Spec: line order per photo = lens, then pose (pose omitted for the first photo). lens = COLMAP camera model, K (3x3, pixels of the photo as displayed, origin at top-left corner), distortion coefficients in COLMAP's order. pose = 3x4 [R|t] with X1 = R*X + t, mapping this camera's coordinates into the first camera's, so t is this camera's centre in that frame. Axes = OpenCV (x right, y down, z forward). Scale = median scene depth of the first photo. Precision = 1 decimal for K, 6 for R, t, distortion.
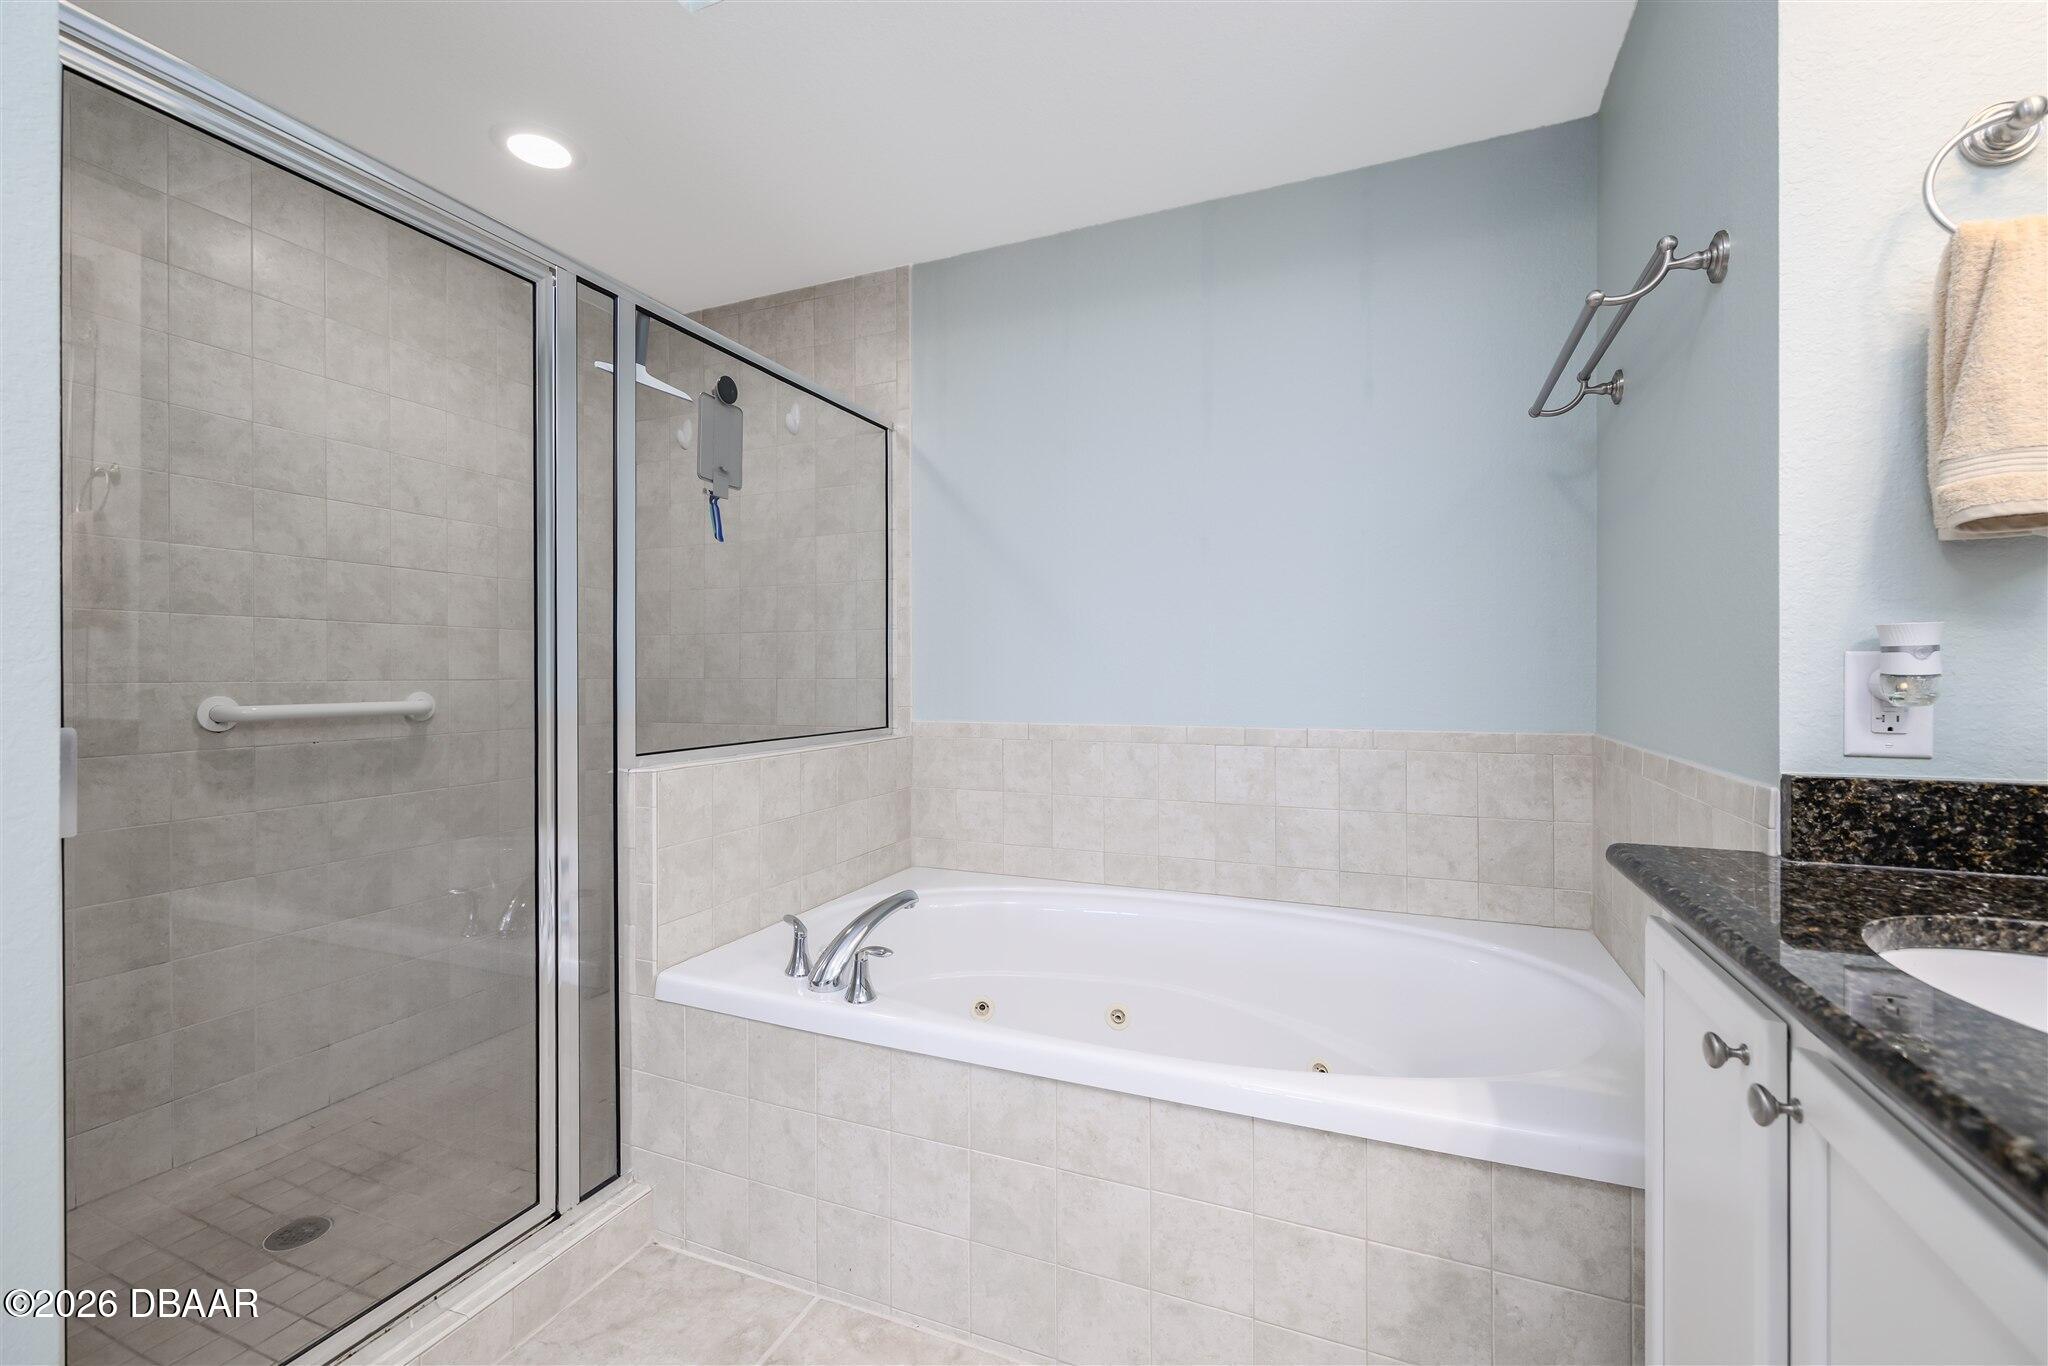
lens RADIAL K [[863.9, 0, 1016.9], [0, 863.9, 675.6], [0, 0, 1]] dist [0.002119, 0.000041]
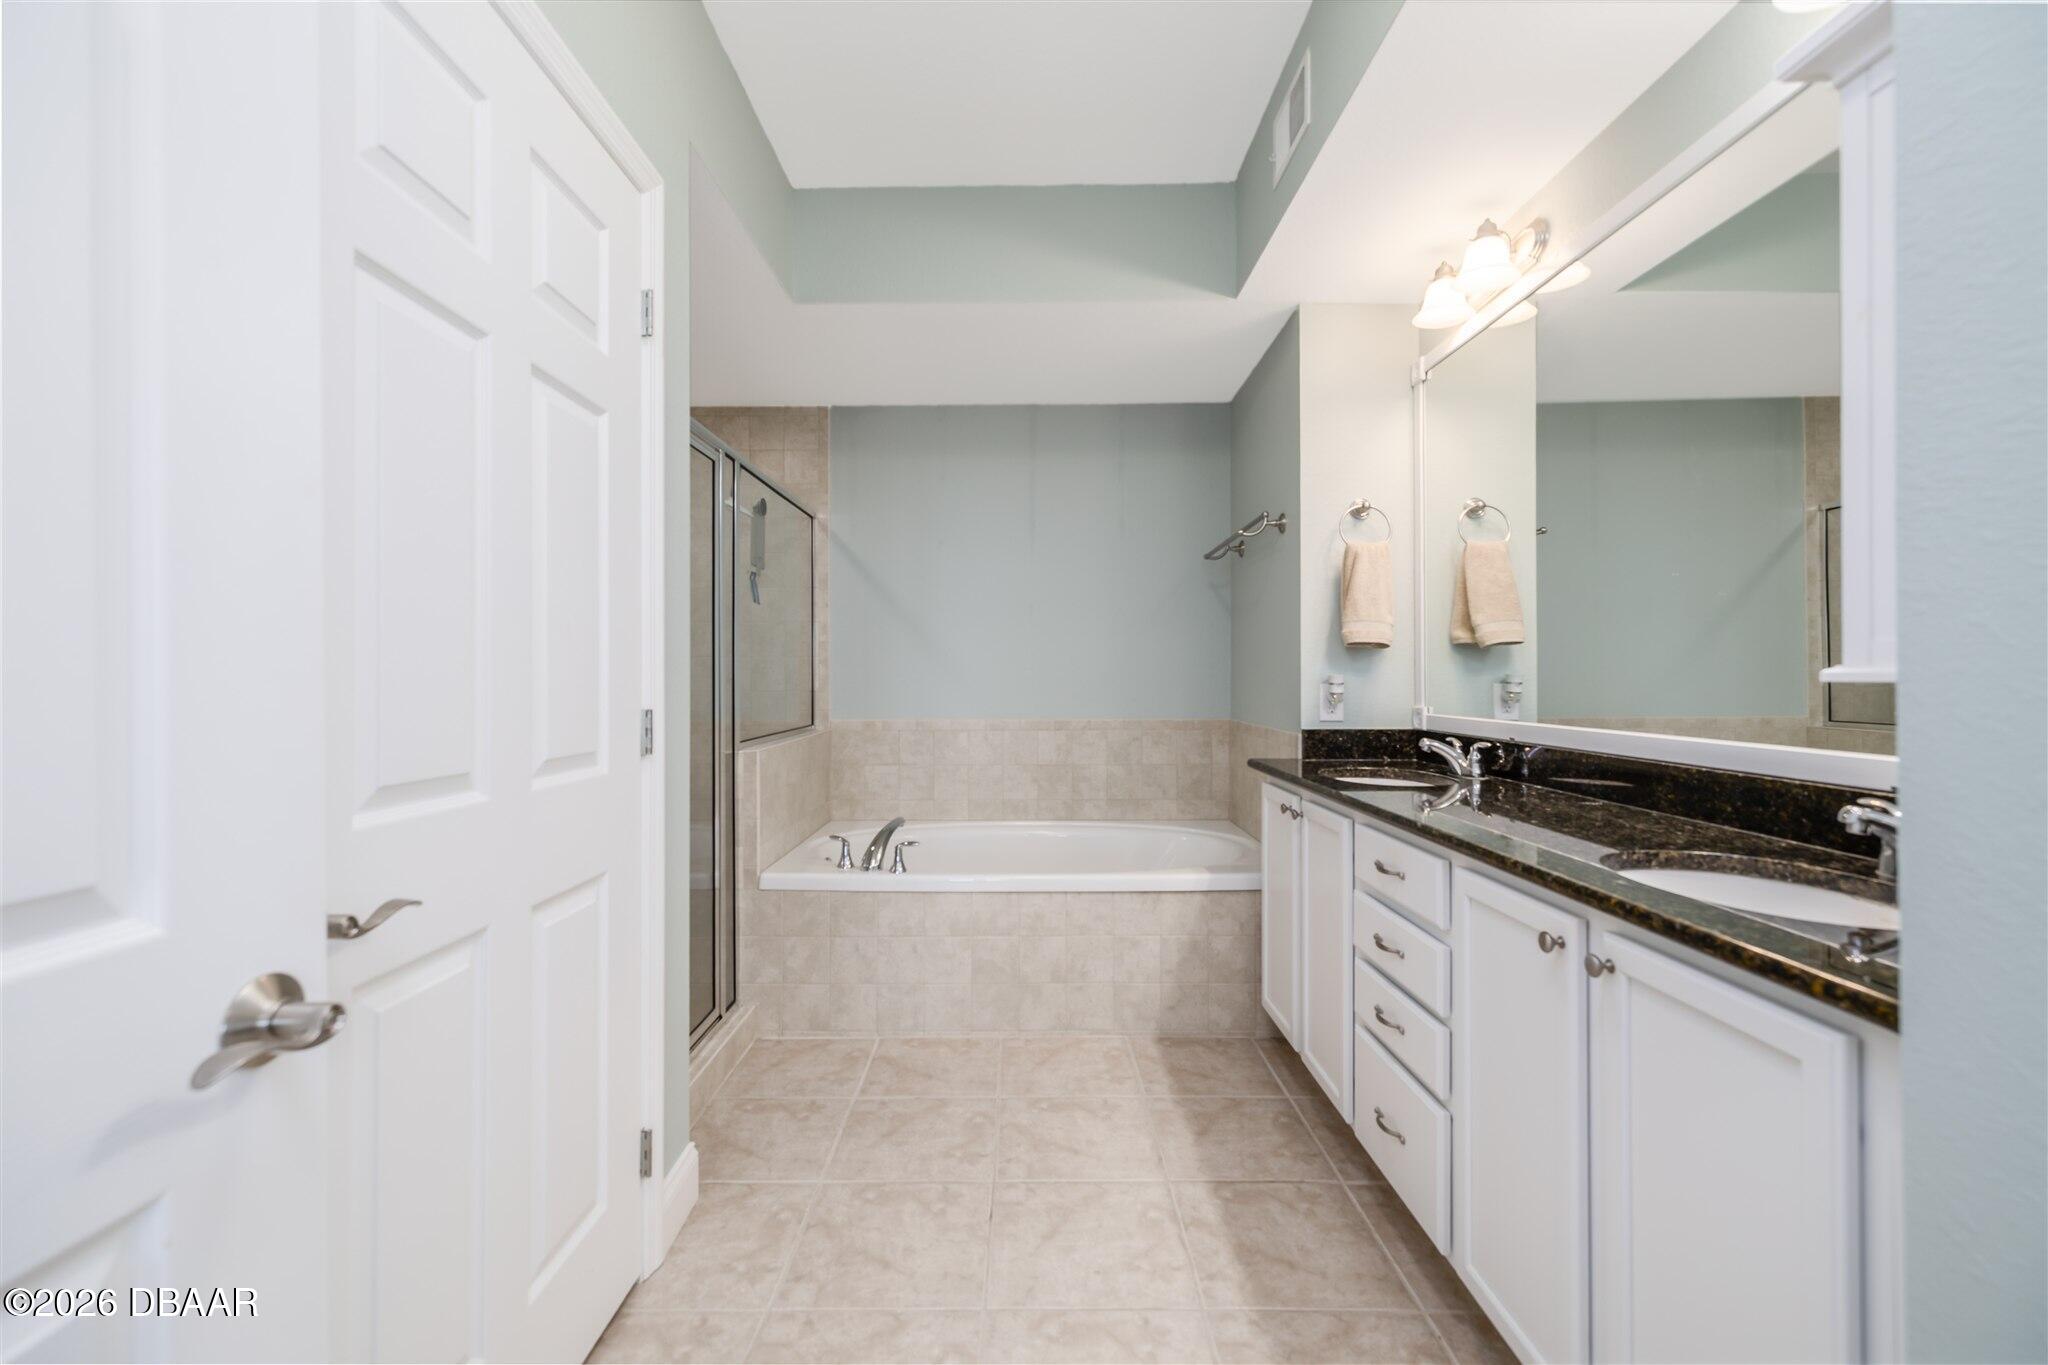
lens RADIAL K [[863.9, 0, 1016.9], [0, 863.9, 675.1], [0, 0, 1]] dist [0.002119, 0.000041]
pose [[0.924316, 0.000889, 0.381628, -0.590096], [0.000539, 0.999993, -0.003636, -0.027492], [-0.381629, 0.003566, 0.924309, -0.703218]]
